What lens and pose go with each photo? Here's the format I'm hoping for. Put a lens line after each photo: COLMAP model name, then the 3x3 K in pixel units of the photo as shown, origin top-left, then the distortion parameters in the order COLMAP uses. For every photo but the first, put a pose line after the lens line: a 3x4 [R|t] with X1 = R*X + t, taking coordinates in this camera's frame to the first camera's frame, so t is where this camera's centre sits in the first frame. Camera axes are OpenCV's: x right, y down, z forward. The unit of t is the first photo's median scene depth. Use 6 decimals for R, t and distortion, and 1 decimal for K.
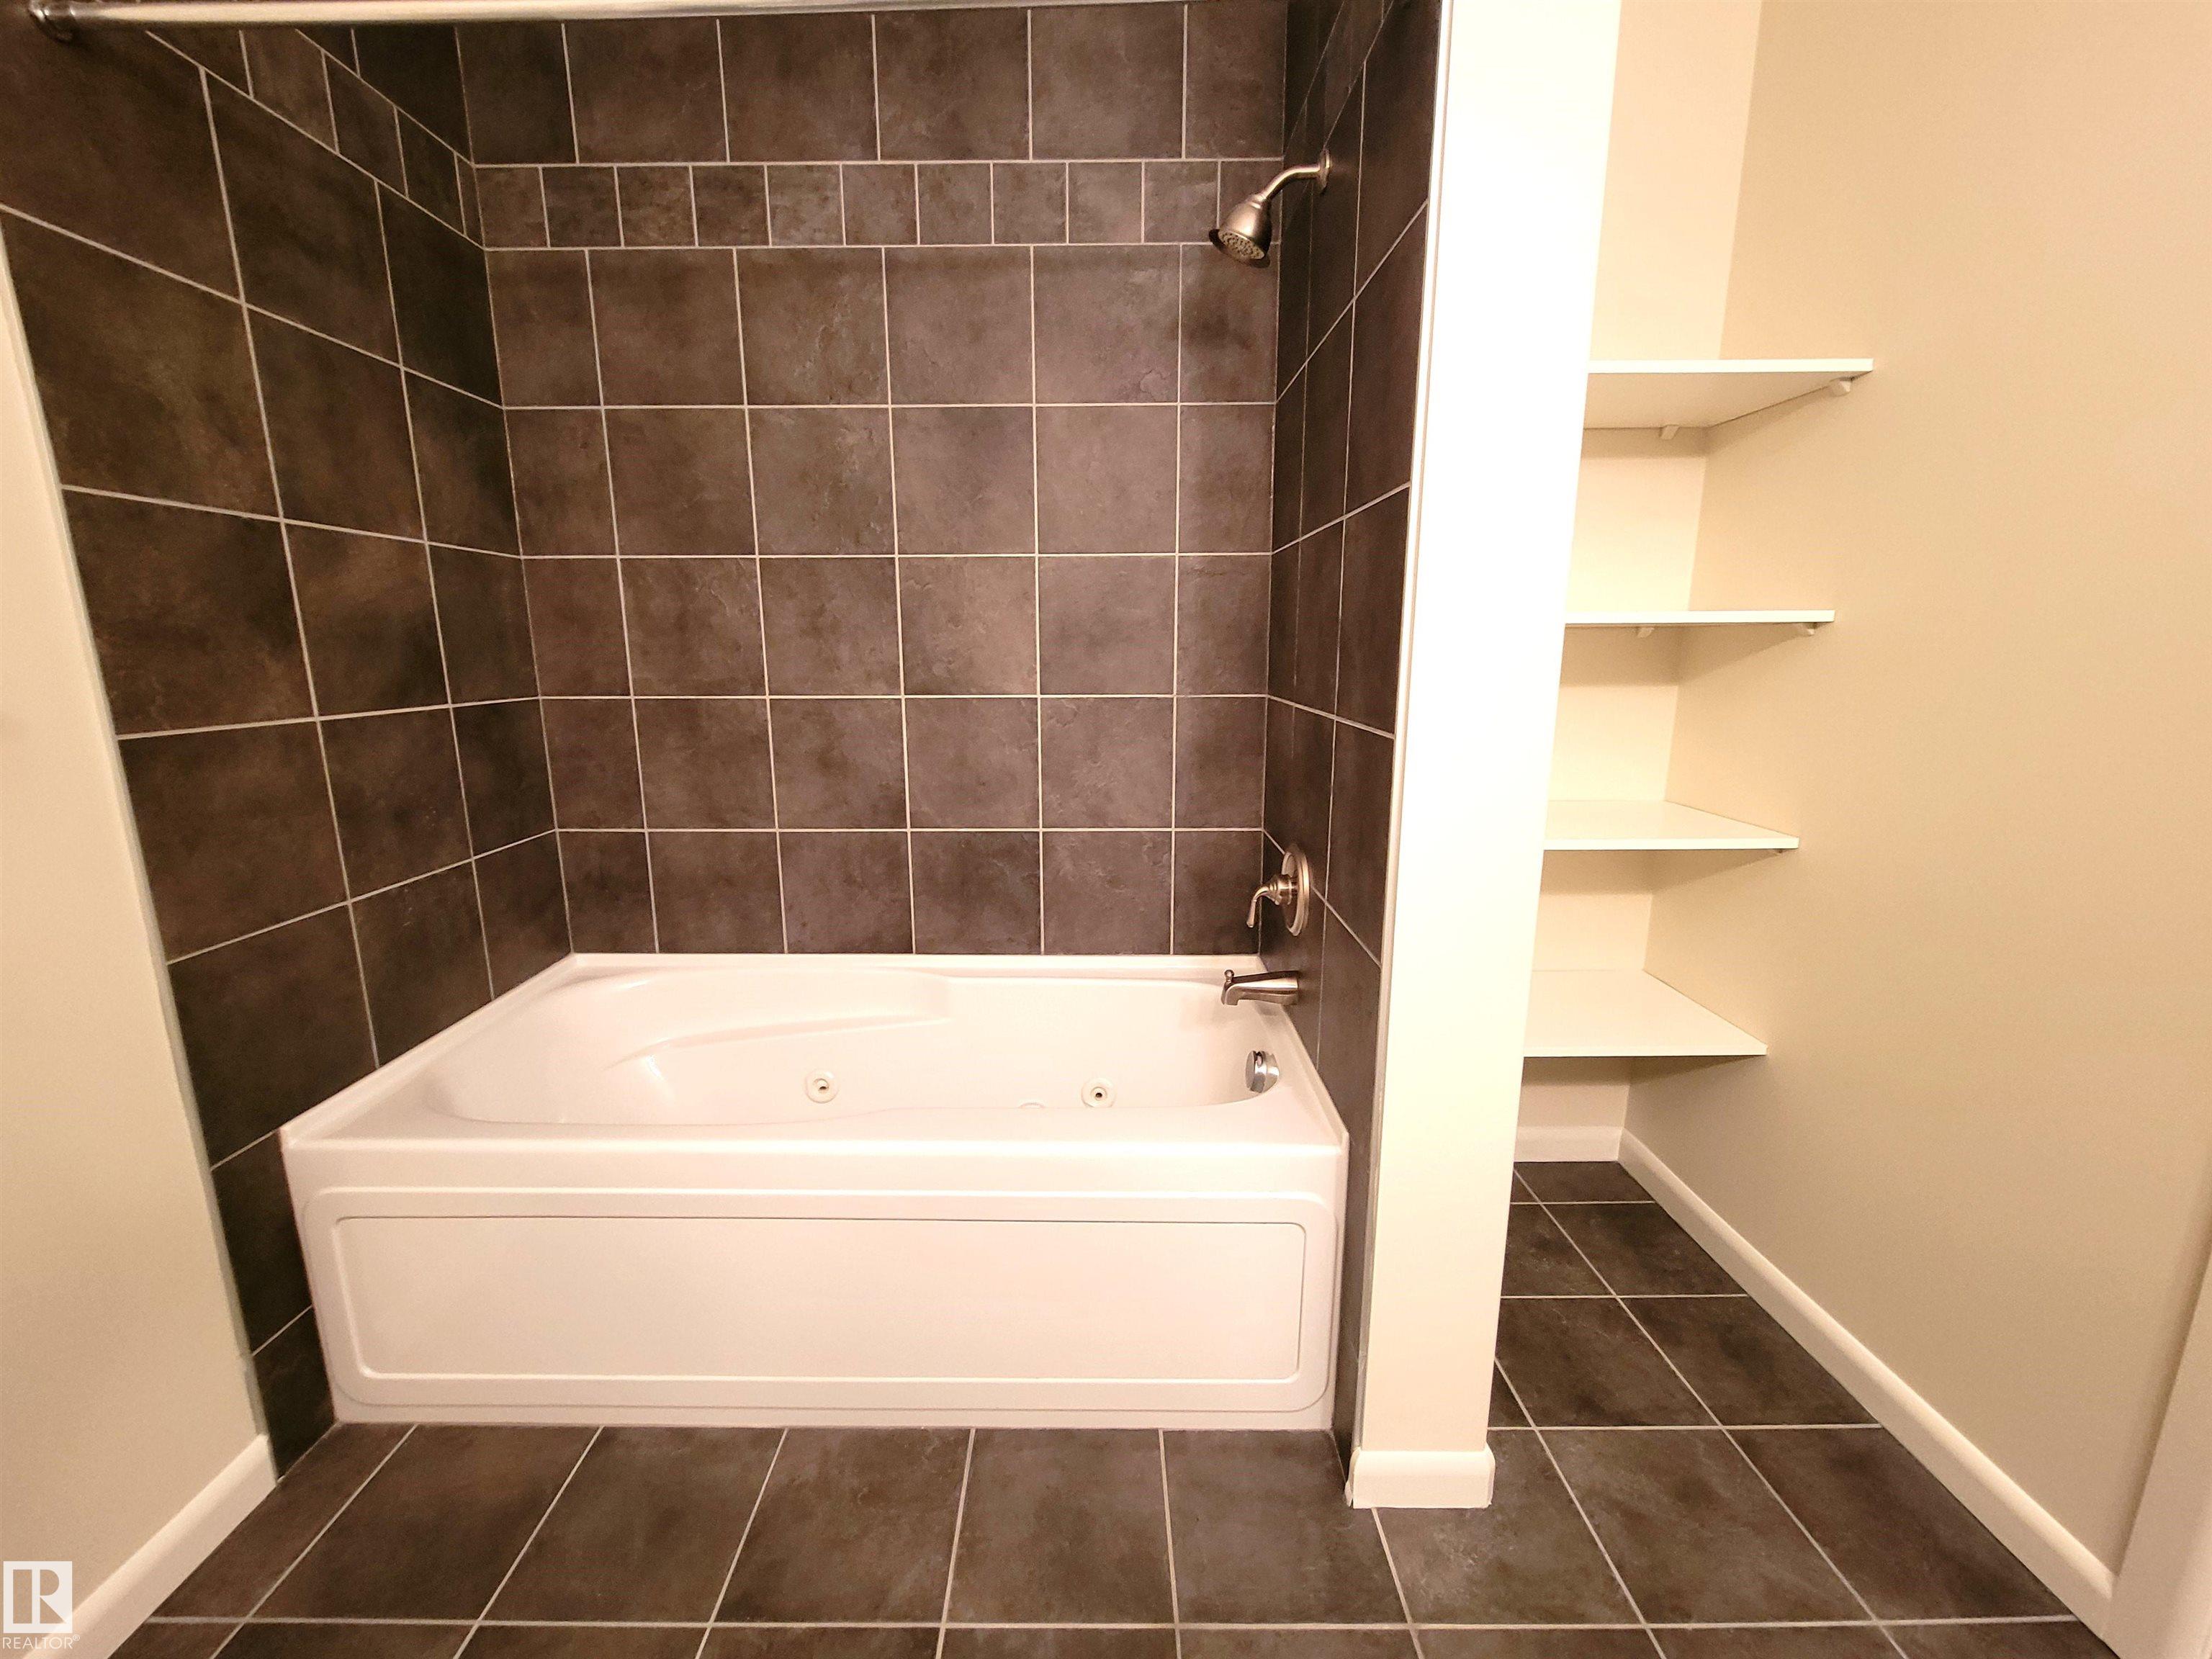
lens RADIAL K [[907.4, 0, 1094.8], [0, 907.4, 822.2], [0, 0, 1]] dist [0.000092, 0.000211]
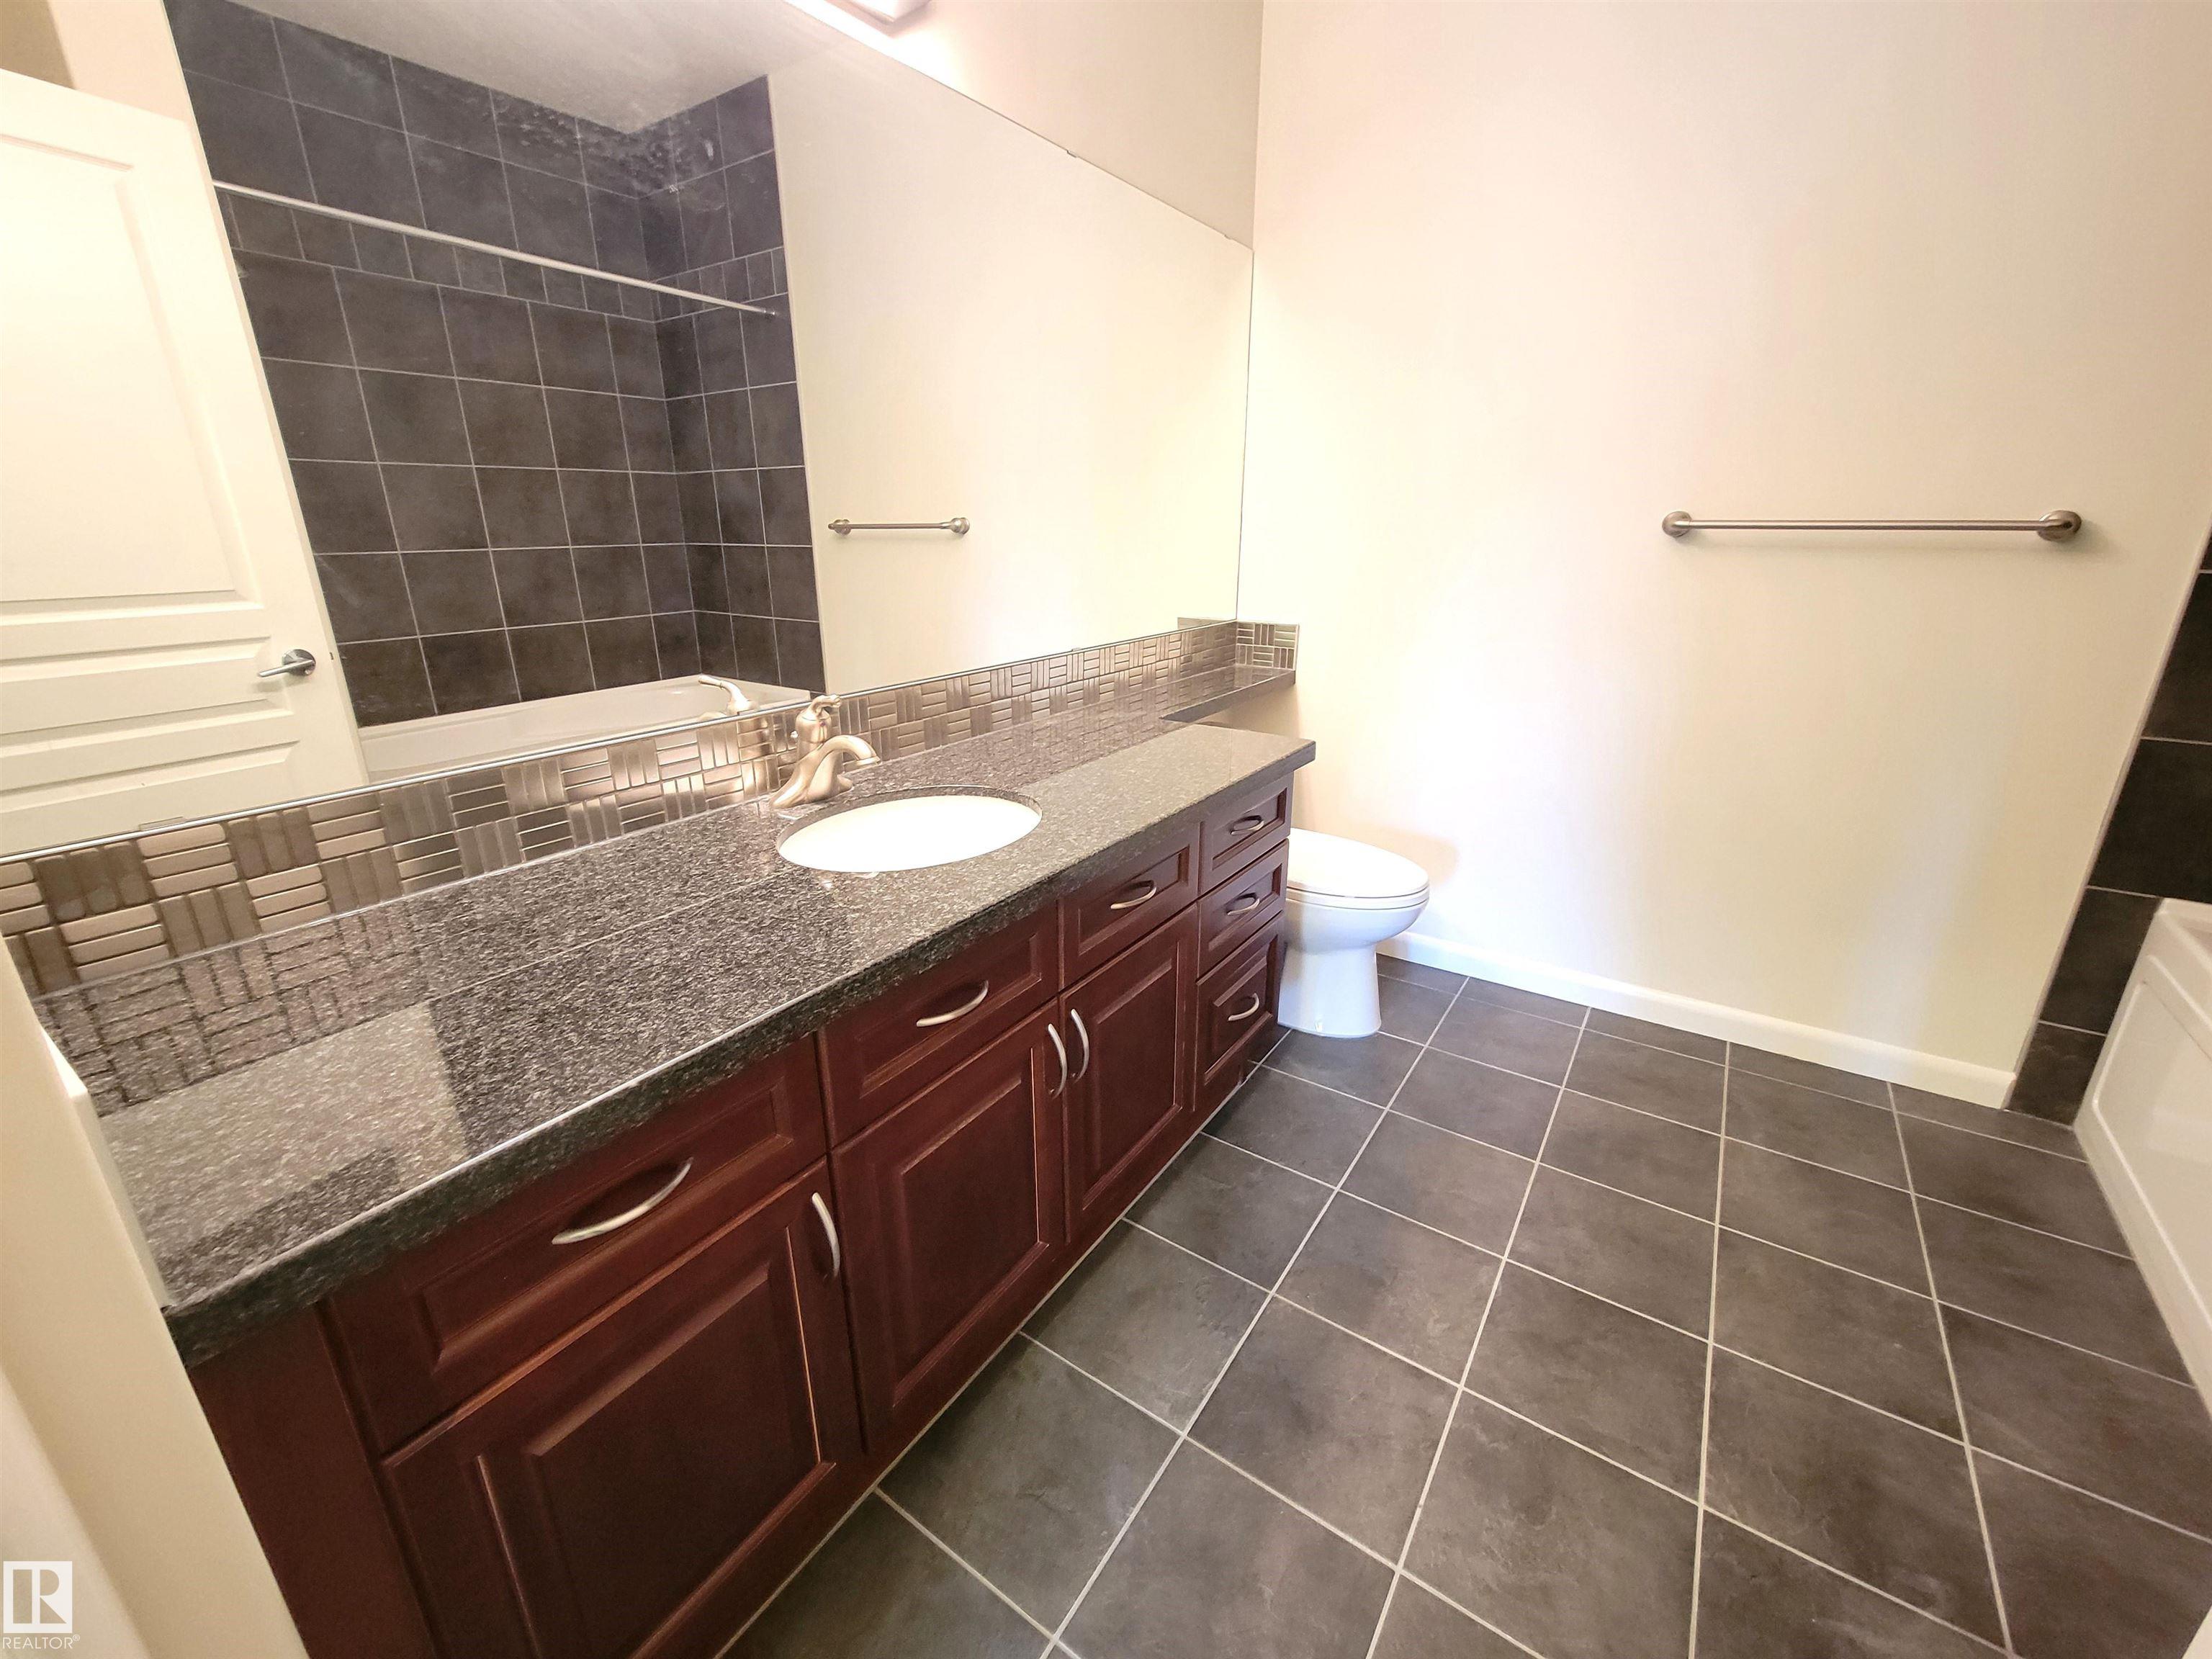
lens RADIAL K [[907.4, 0, 1094.8], [0, 907.4, 822.2], [0, 0, 1]] dist [0.000092, 0.000211]
pose [[-0.568968, 0.267467, -0.777648, 0.926012], [-0.157195, 0.892820, 0.422092, -0.060517], [0.807196, 0.362399, -0.465941, 0.347080]]
